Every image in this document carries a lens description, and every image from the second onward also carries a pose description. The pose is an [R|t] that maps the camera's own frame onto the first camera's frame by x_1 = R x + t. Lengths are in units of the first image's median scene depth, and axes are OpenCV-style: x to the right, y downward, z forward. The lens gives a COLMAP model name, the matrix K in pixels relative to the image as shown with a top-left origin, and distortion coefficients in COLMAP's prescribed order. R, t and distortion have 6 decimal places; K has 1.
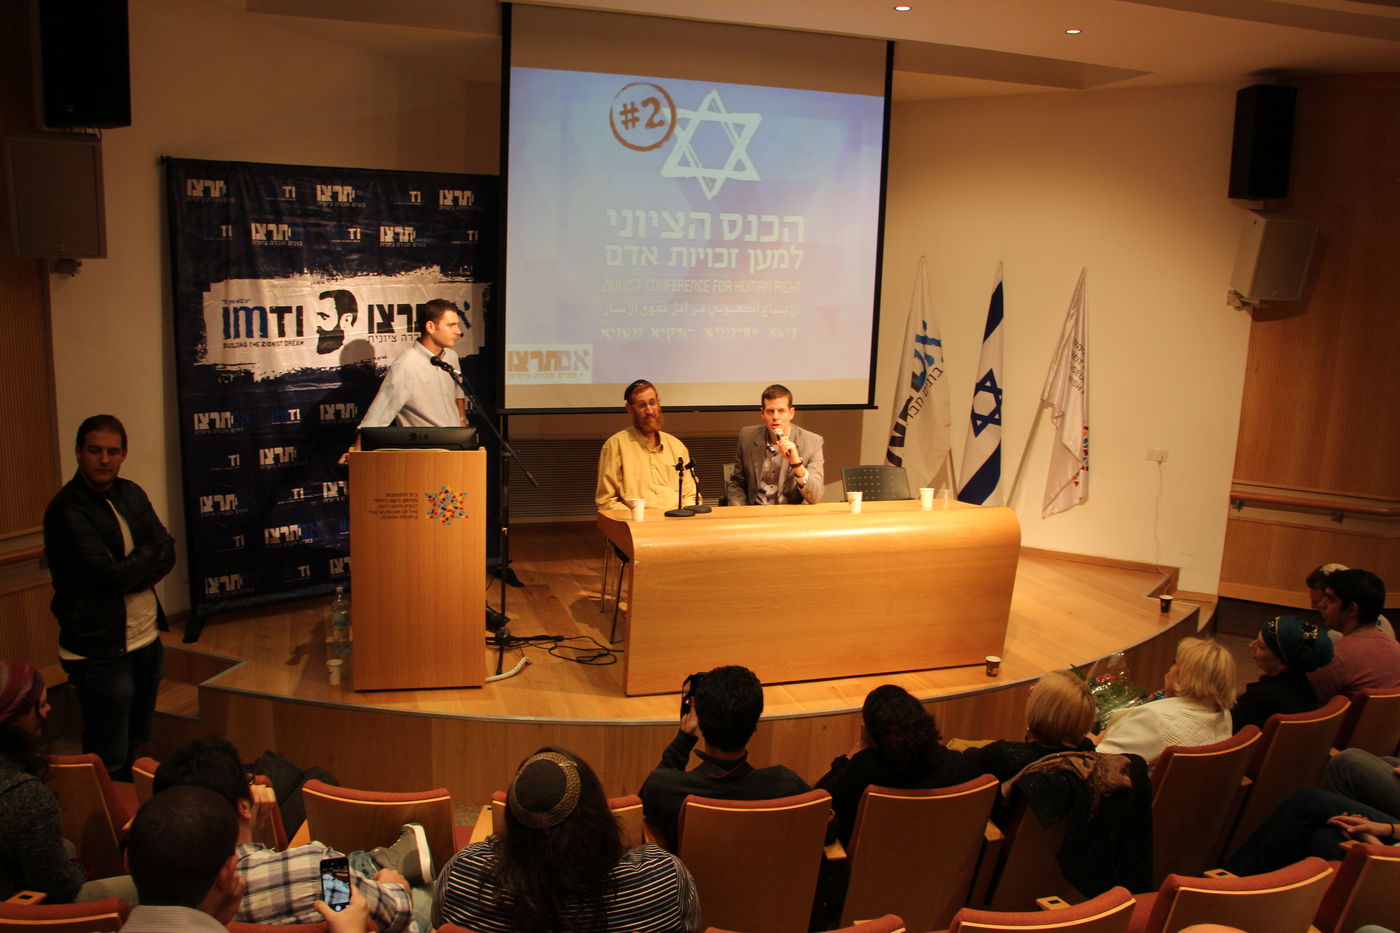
lens RADIAL K [[1142.9, 0, 661.8], [0, 1142.9, 465.3], [0, 0, 1]] dist [-0.186822, 0.157091]
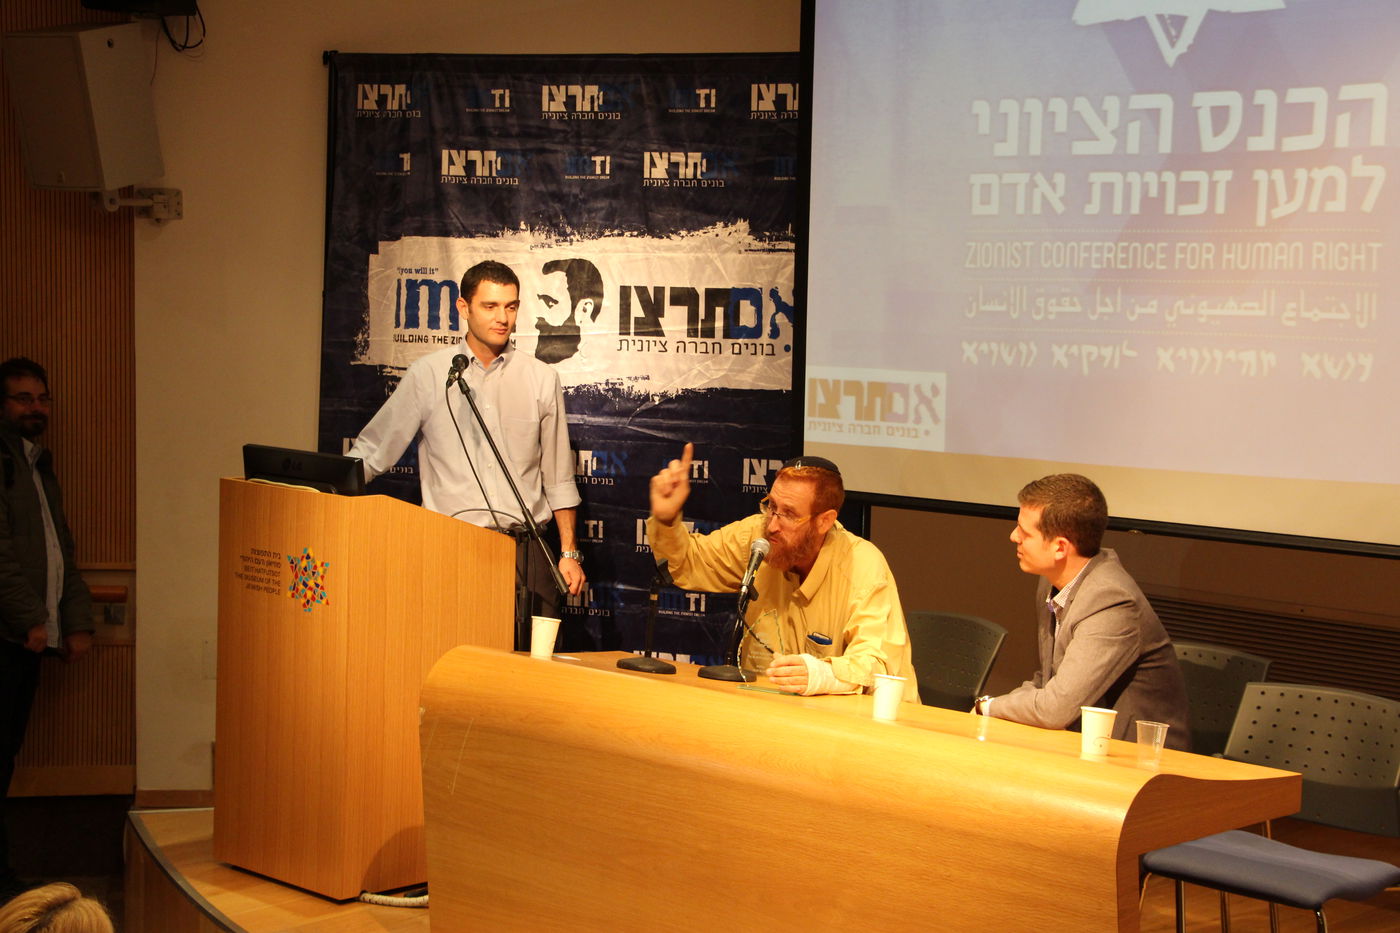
lens RADIAL K [[2482.0, 0, 668.5], [0, 2482.0, 448.6], [0, 0, 1]] dist [0.213427, 0.000000]
pose [[0.525682, 0.050852, -0.849160, 0.816881], [-0.164207, 0.985504, -0.042636, -0.007149], [0.834683, 0.161851, 0.526412, 0.333117]]
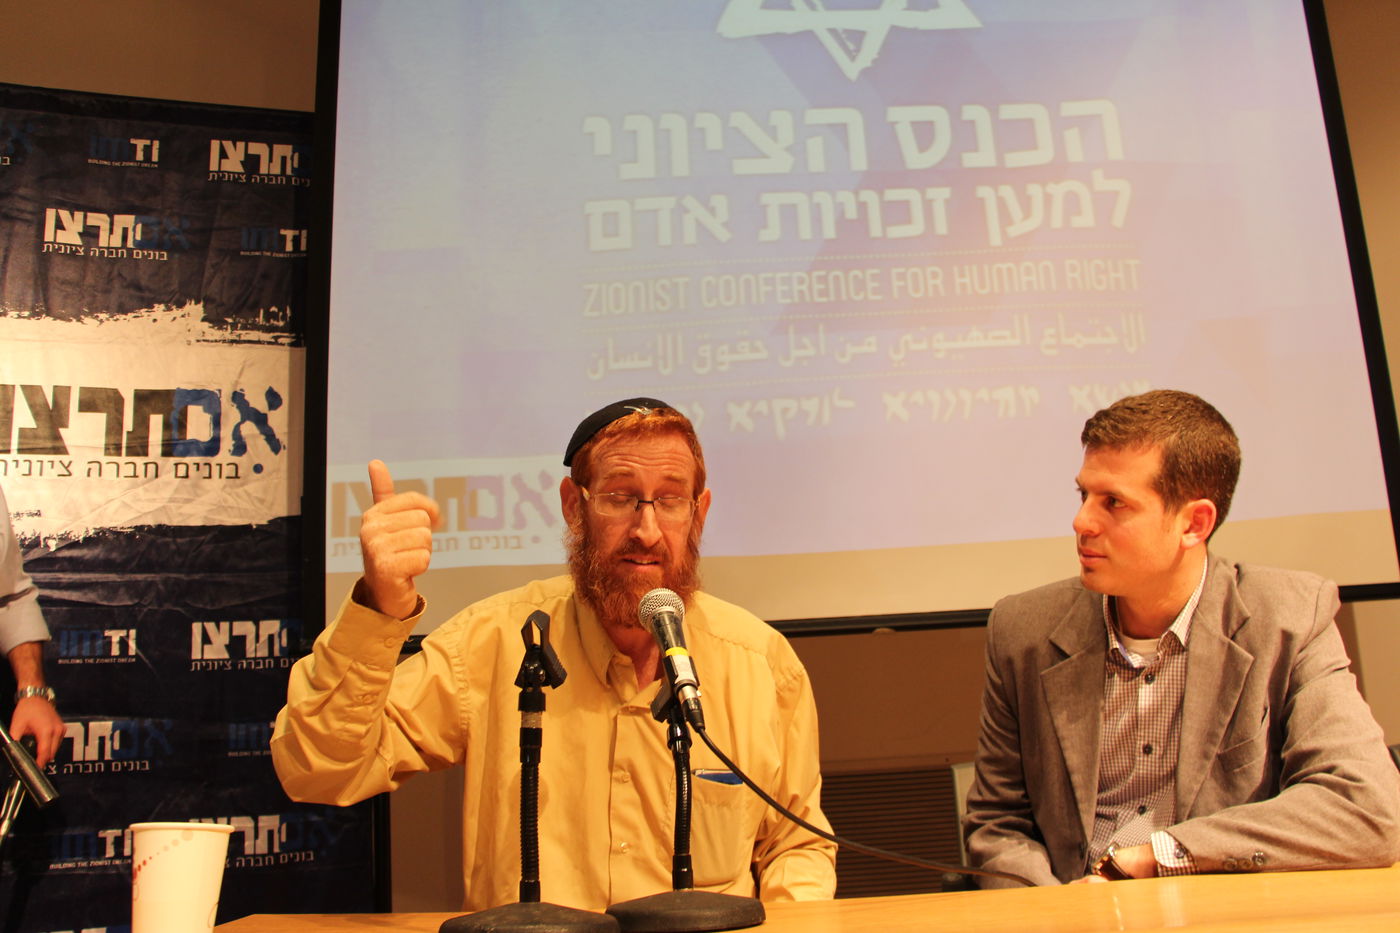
lens RADIAL K [[1128.4, 0, 683.0], [0, 1128.4, 461.3], [0, 0, 1]] dist [-0.173800, 0.131246]
pose [[0.952512, -0.127559, -0.276496, 0.076185], [0.017348, 0.929285, -0.368956, 0.029706], [0.304007, 0.346639, 0.887368, 0.702703]]
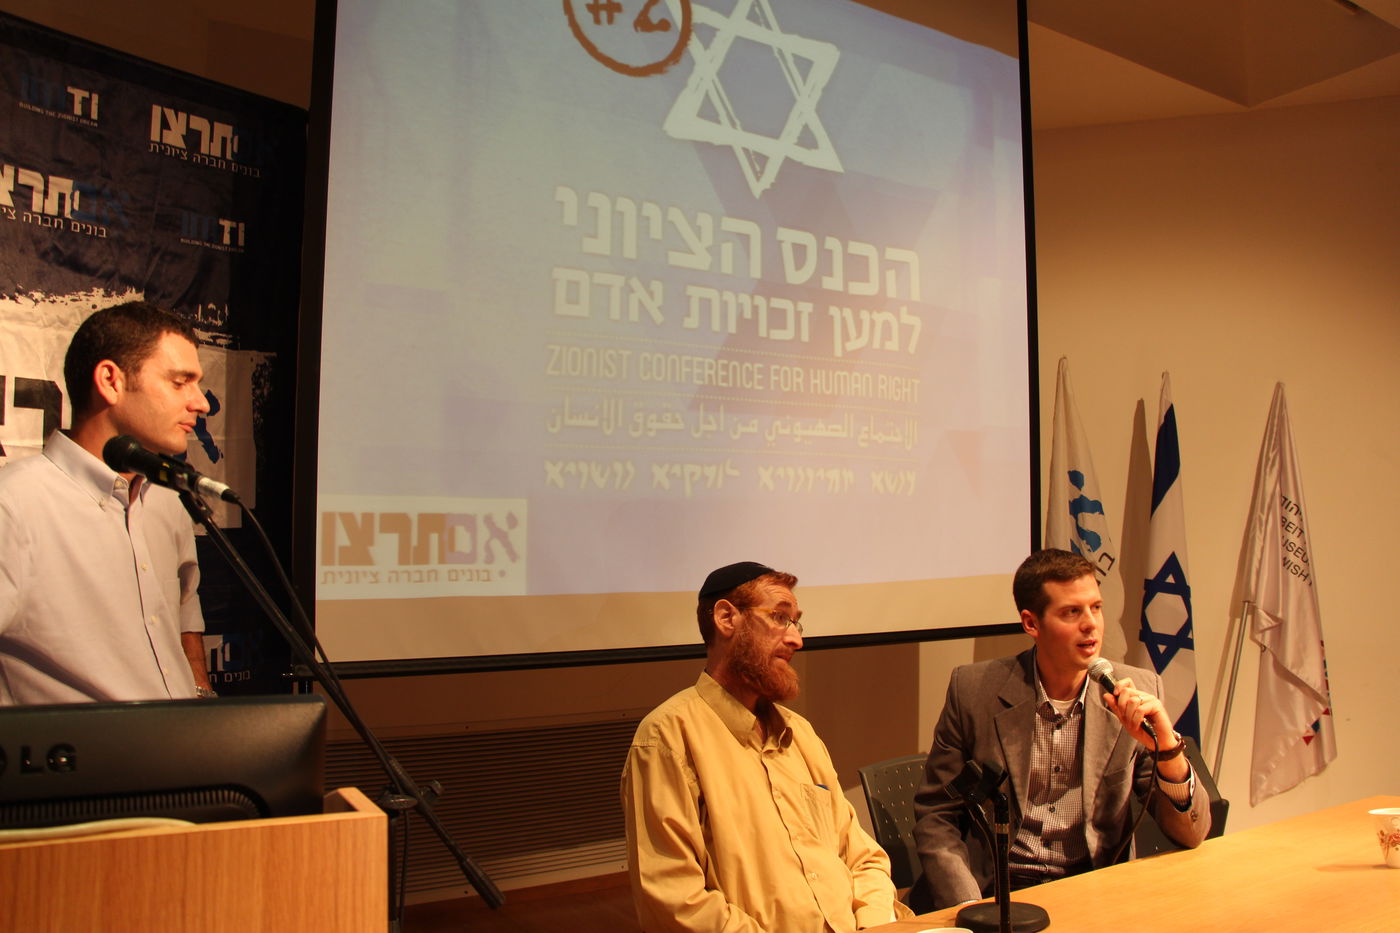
lens RADIAL K [[1142.9, 0, 675.7], [0, 1142.9, 469.8], [0, 0, 1]] dist [-0.186822, 0.157091]
pose [[0.963634, -0.011185, 0.266993, -0.120650], [0.074993, 0.970293, -0.230017, -0.017995], [-0.256489, 0.241675, 0.935845, 0.606600]]
